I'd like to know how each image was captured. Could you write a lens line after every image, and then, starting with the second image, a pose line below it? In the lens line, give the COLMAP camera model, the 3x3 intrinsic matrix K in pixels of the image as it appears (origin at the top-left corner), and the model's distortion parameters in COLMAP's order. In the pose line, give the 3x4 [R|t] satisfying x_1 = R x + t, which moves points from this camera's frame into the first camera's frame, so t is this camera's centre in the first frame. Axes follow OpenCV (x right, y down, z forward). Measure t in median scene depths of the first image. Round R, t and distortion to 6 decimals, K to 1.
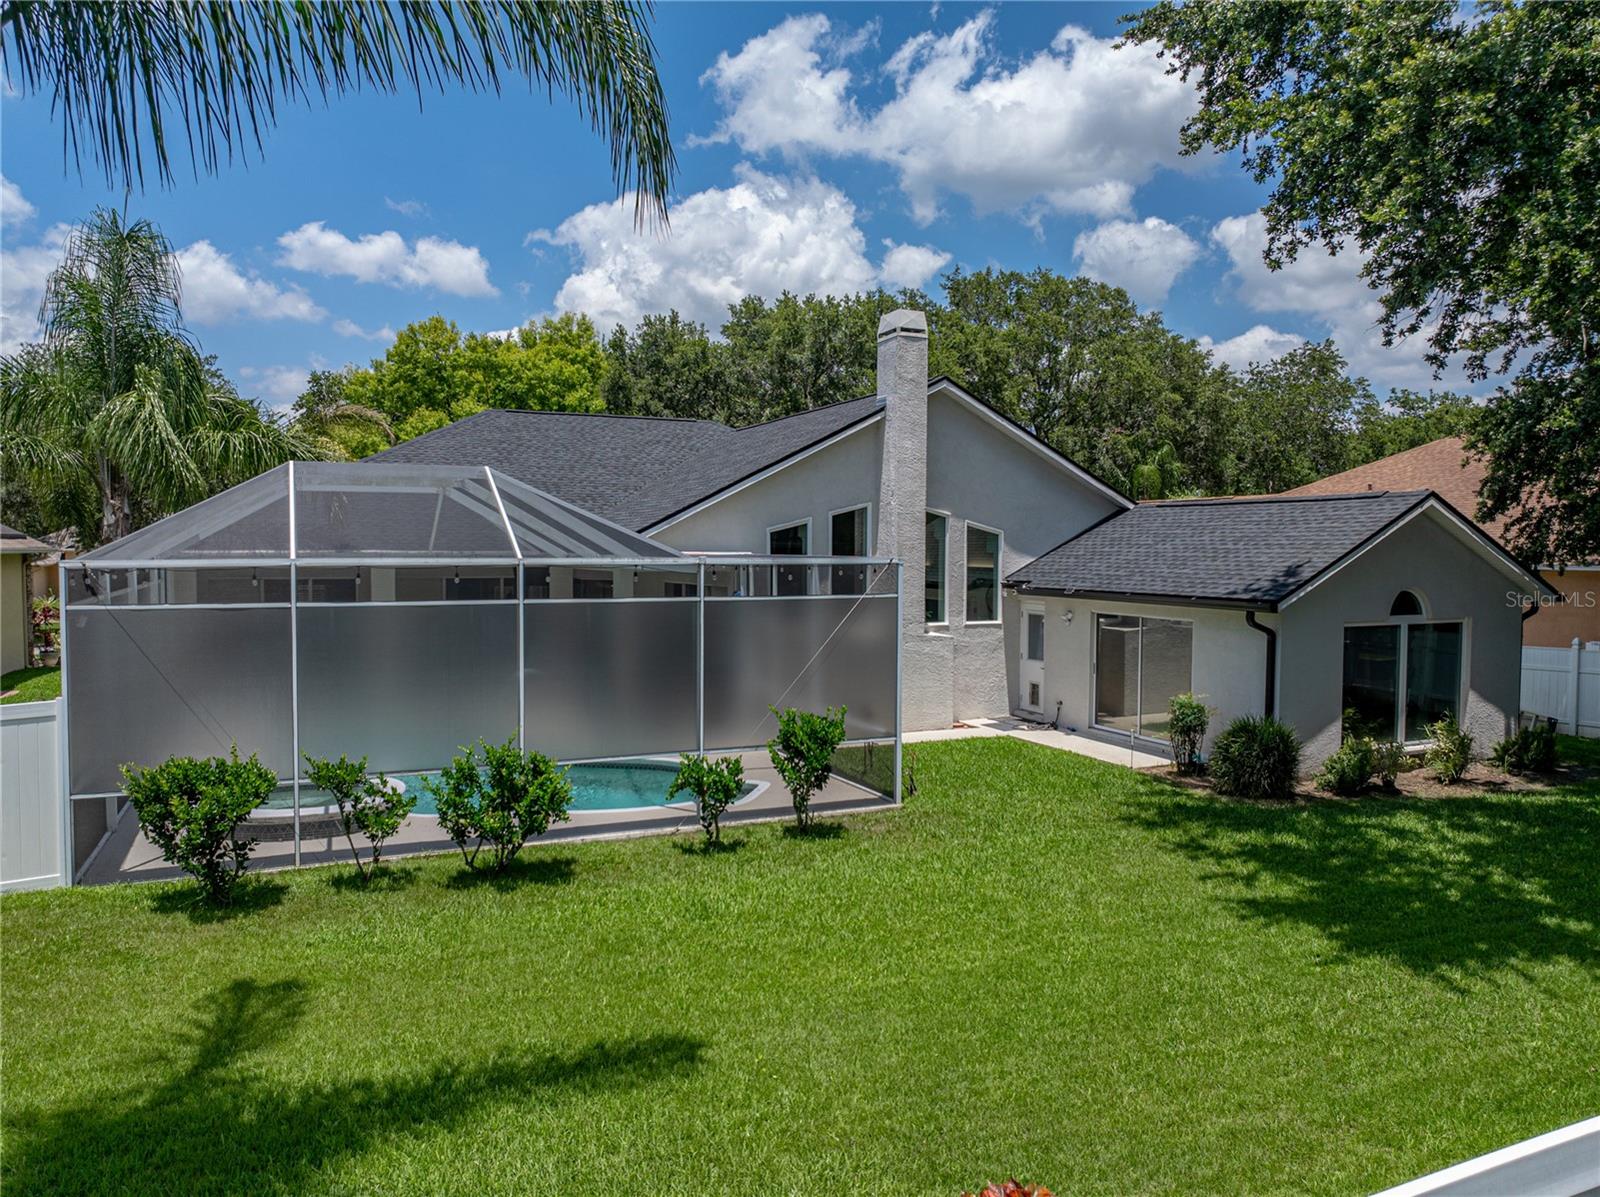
lens RADIAL K [[1131.8, 0, 800.0], [0, 1131.8, 598.5], [0, 0, 1]] dist [-0.028672, 0.001708]
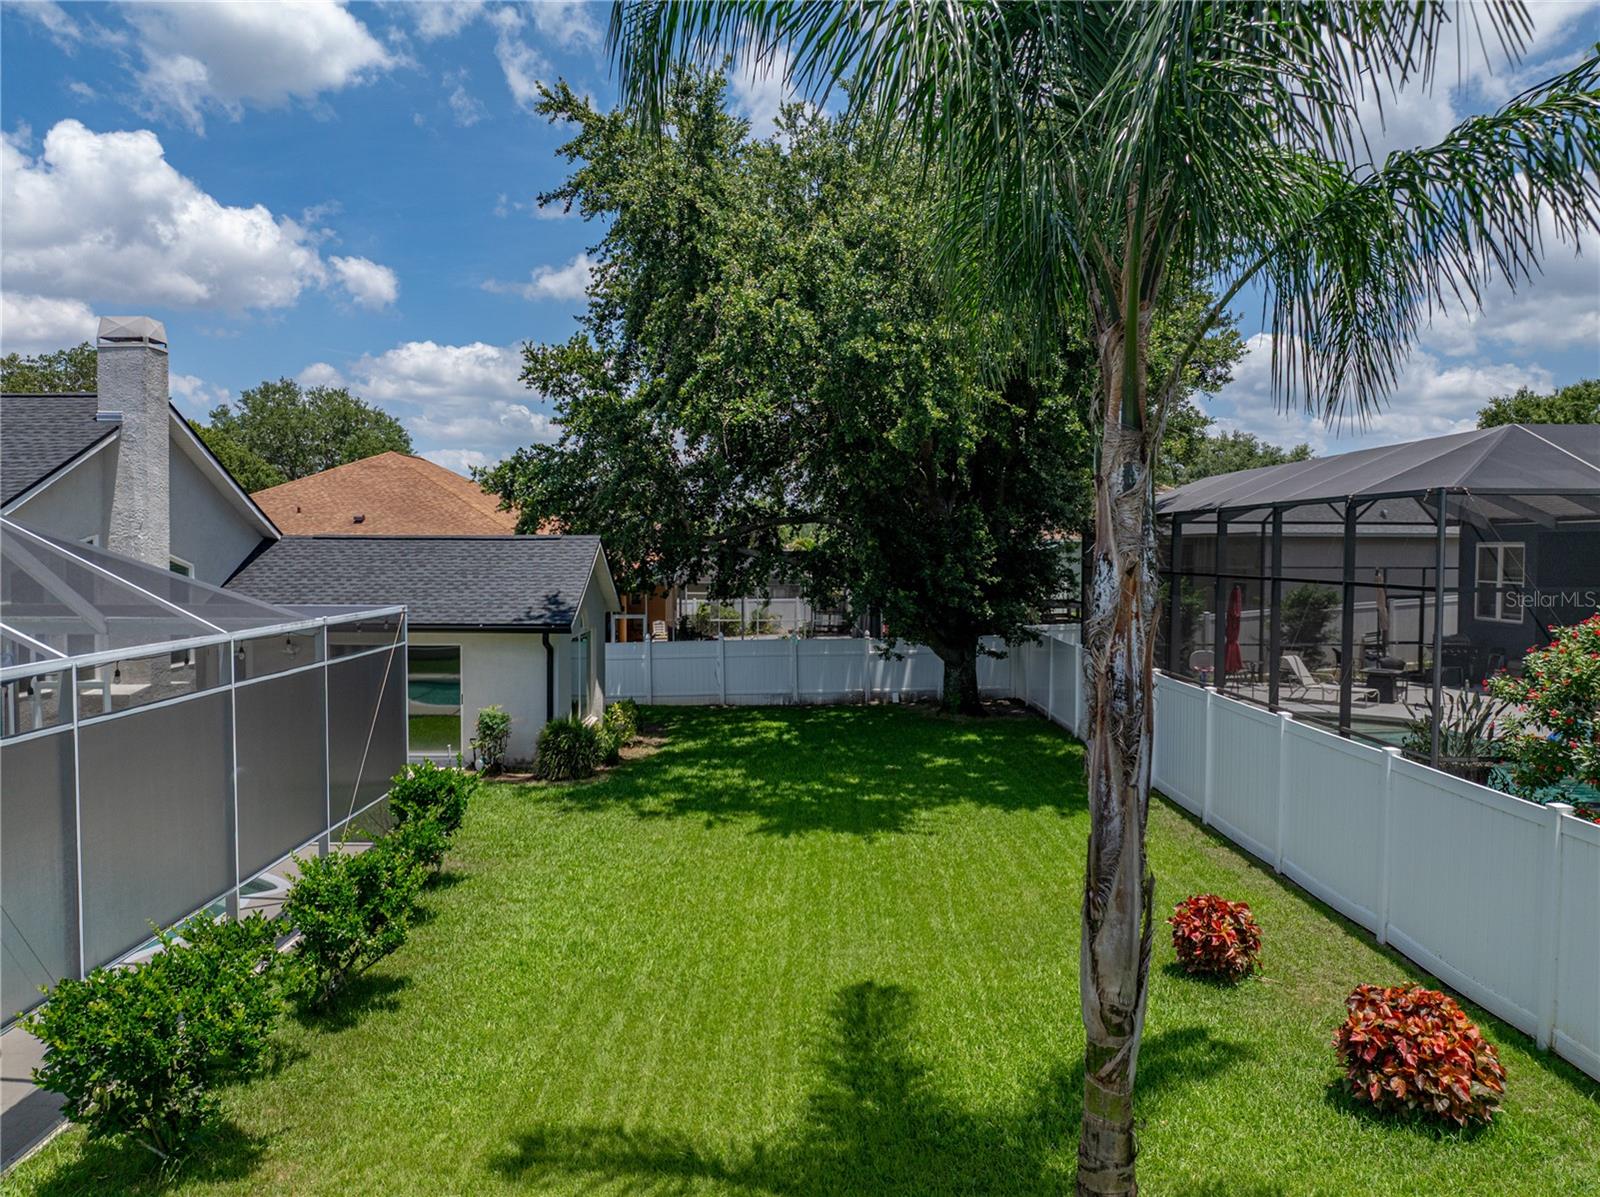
lens RADIAL K [[1131.8, 0, 800.0], [0, 1131.8, 598.5], [0, 0, 1]] dist [-0.028672, 0.001708]
pose [[0.399328, -0.040577, 0.915910, -0.788613], [0.039709, 0.998848, 0.026939, -0.061980], [-0.915948, 0.025612, 0.400480, 0.293279]]
